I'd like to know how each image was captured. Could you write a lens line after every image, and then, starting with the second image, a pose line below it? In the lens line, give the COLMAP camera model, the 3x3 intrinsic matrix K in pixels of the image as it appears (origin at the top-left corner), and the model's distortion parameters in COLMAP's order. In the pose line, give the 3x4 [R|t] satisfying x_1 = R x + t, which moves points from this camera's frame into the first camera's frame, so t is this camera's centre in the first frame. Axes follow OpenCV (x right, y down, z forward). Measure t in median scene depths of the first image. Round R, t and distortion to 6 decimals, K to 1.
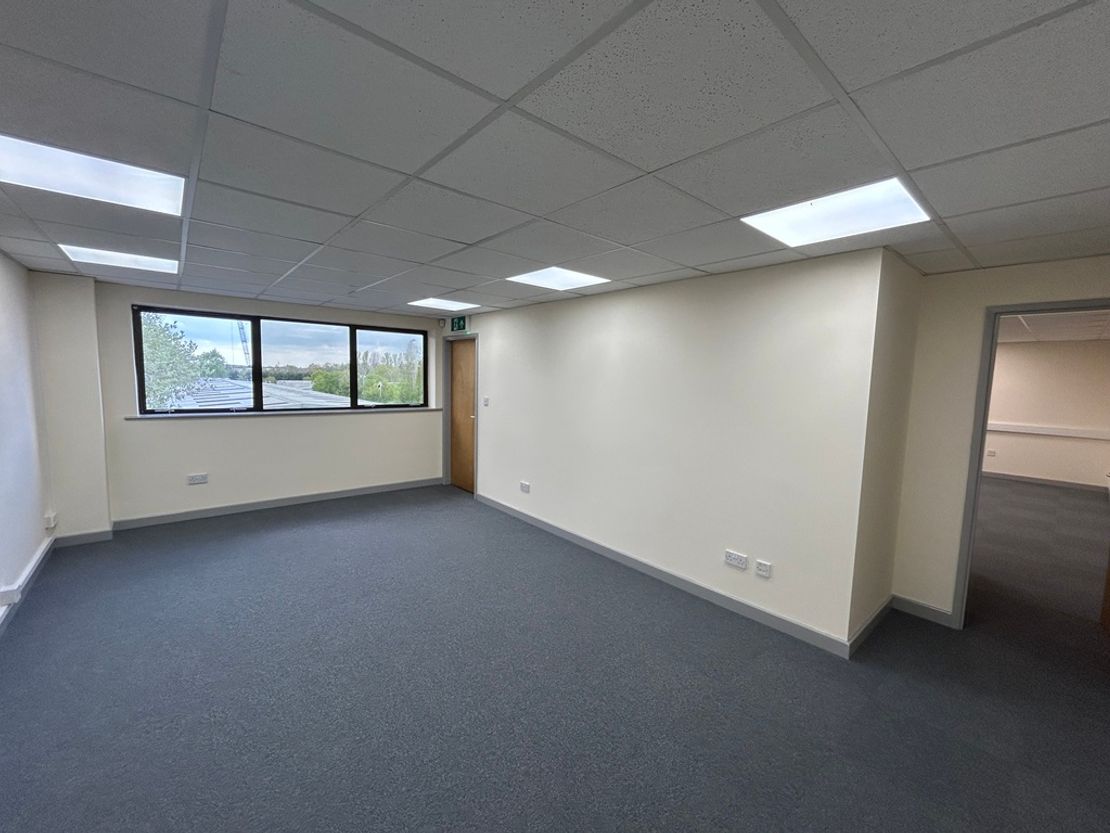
lens RADIAL K [[448.8, 0, 556.8], [0, 448.8, 415.1], [0, 0, 1]] dist [-0.003086, 0.000150]
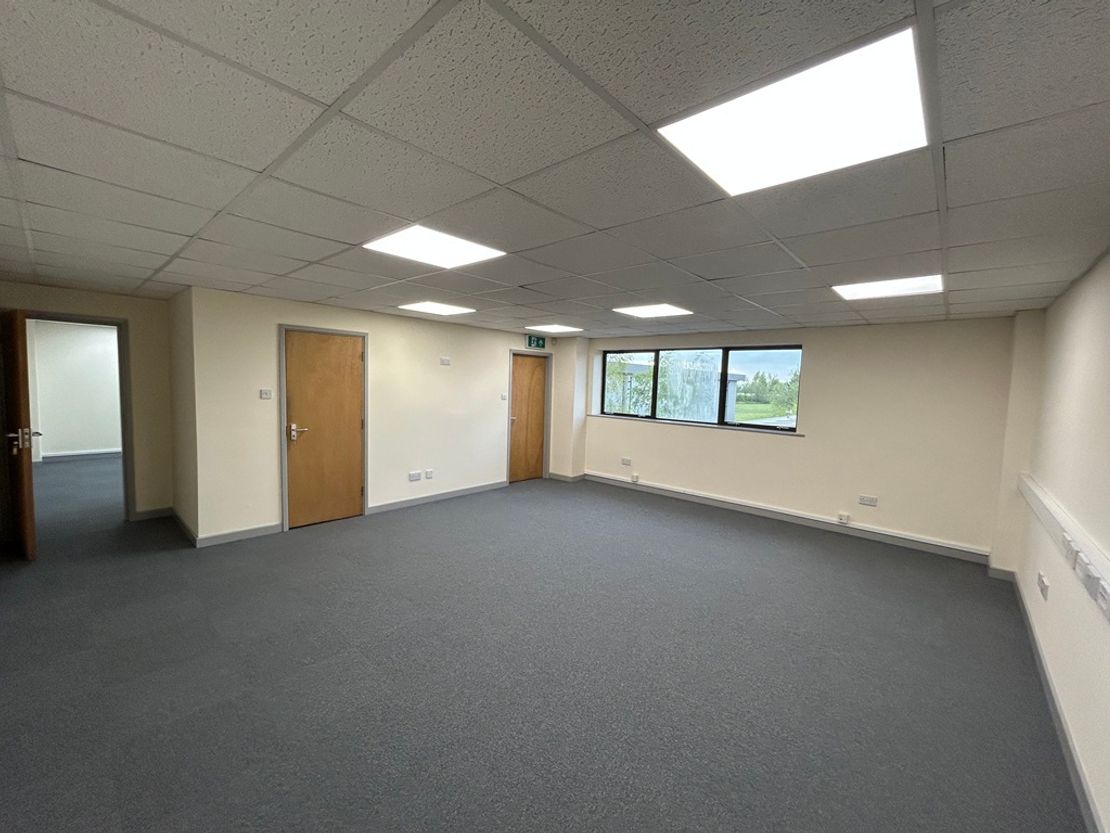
lens RADIAL K [[448.8, 0, 559.6], [0, 448.8, 417.3], [0, 0, 1]] dist [-0.003086, 0.000150]
pose [[0.132840, 0.051070, -0.989821, 0.638189], [-0.117101, 0.992486, 0.035492, -0.028857], [0.984196, 0.111194, 0.137822, 0.541149]]
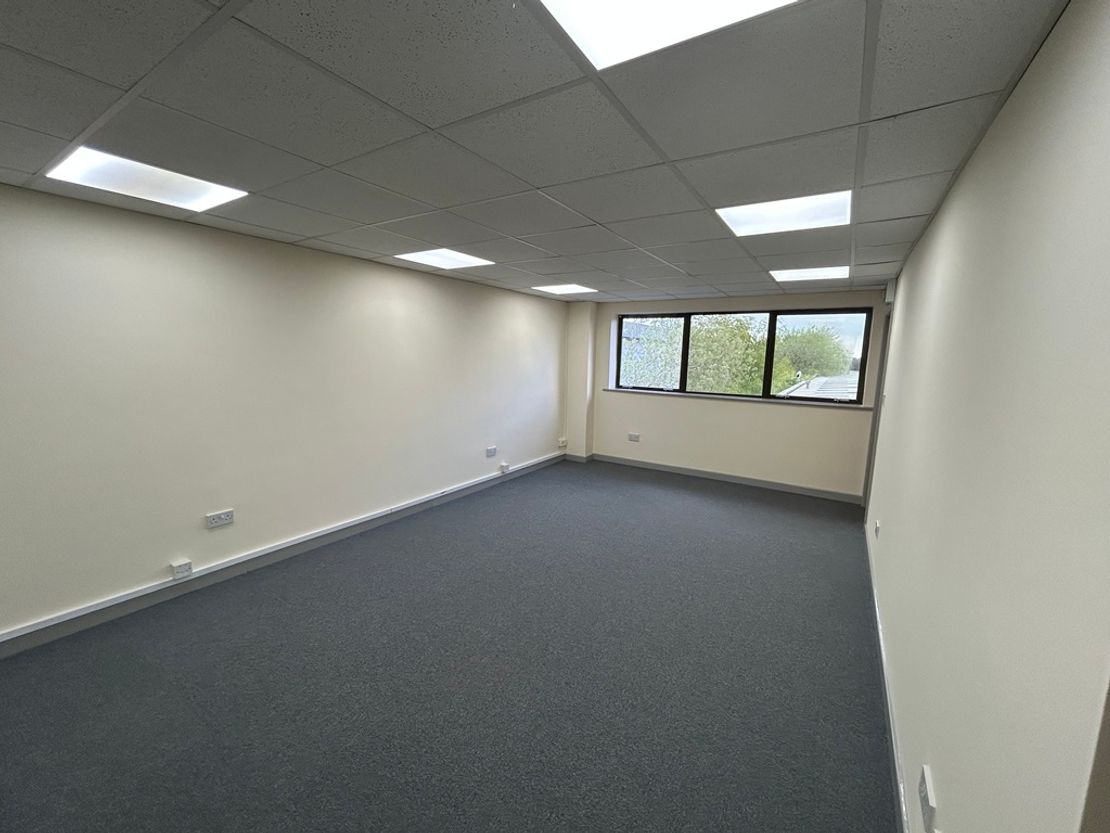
lens RADIAL K [[448.8, 0, 553.1], [0, 448.8, 414.1], [0, 0, 1]] dist [-0.003086, 0.000150]
pose [[0.283168, 0.107742, -0.952999, 0.396582], [-0.101625, 0.991446, 0.081892, -0.014291], [0.953671, 0.073660, 0.291695, 0.323090]]
